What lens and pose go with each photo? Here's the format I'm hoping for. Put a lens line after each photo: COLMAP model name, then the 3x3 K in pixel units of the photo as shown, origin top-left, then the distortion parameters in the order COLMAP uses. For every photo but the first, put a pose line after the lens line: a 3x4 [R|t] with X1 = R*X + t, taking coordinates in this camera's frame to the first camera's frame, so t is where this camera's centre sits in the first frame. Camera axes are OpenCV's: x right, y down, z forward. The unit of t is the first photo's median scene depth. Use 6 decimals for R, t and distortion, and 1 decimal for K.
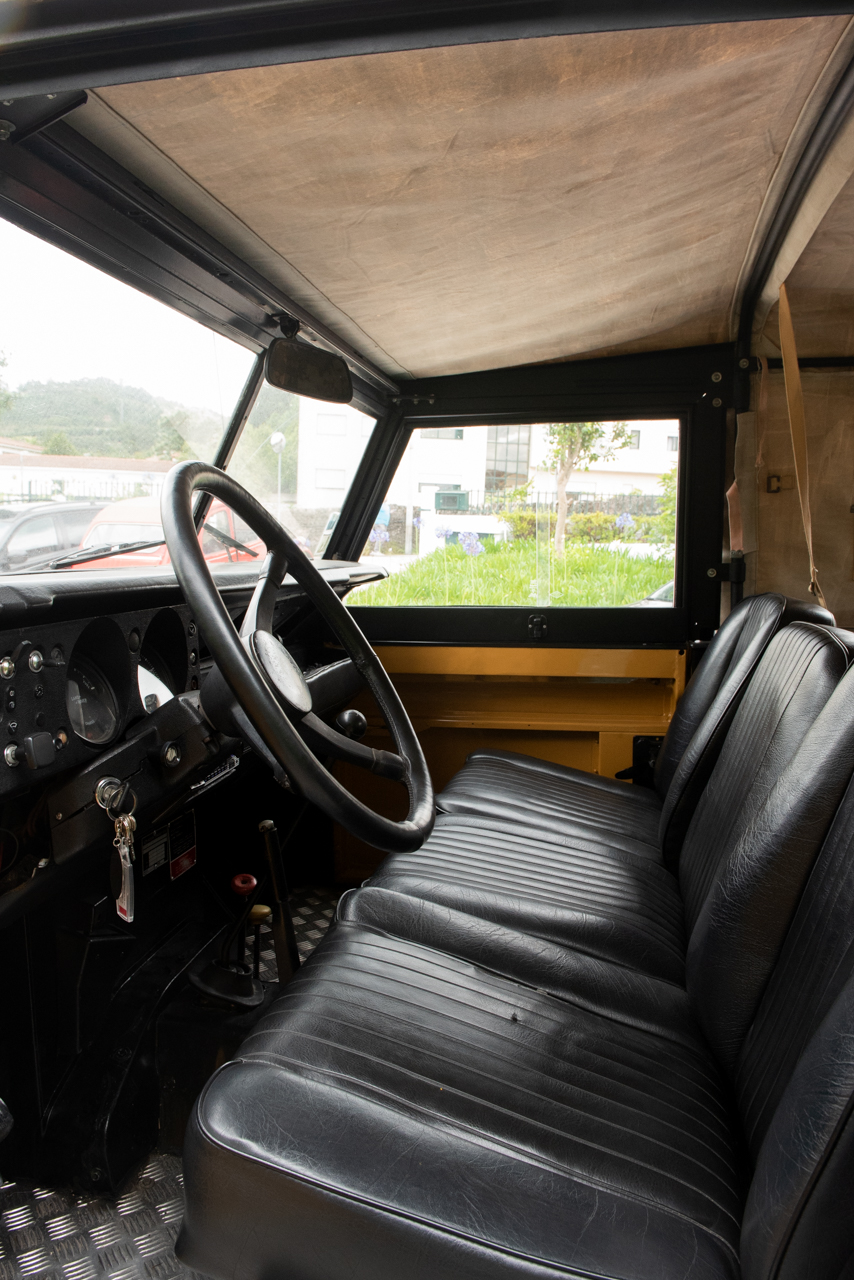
lens RADIAL K [[877.7, 0, 429.1], [0, 877.7, 632.8], [0, 0, 1]] dist [-0.031918, -0.006743]
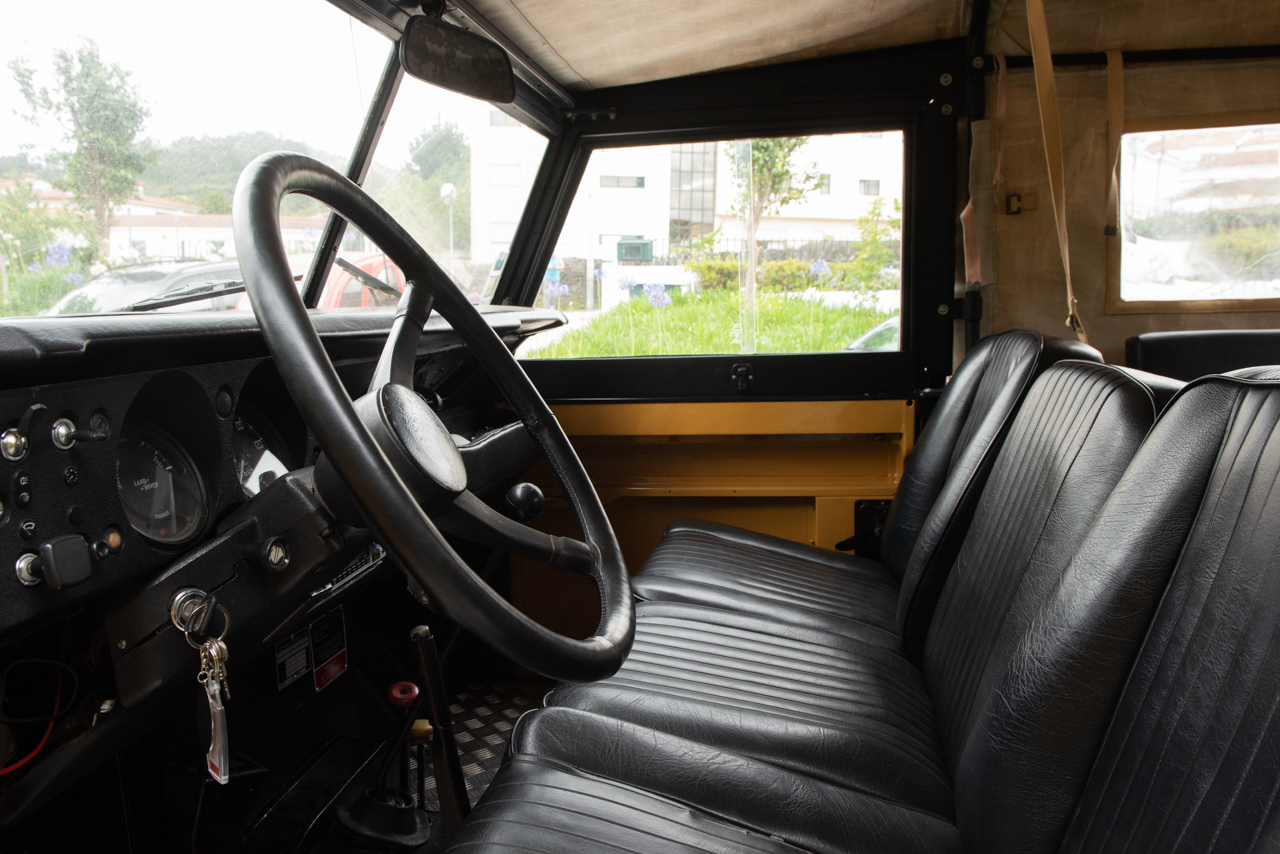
lens RADIAL K [[877.7, 0, 645.3], [0, 877.7, 428.2], [0, 0, 1]] dist [-0.031918, -0.006743]
pose [[0.999016, -0.026965, 0.035201, -0.004537], [0.025561, 0.998883, 0.039749, 0.007782], [-0.036233, -0.038810, 0.998589, 0.175772]]
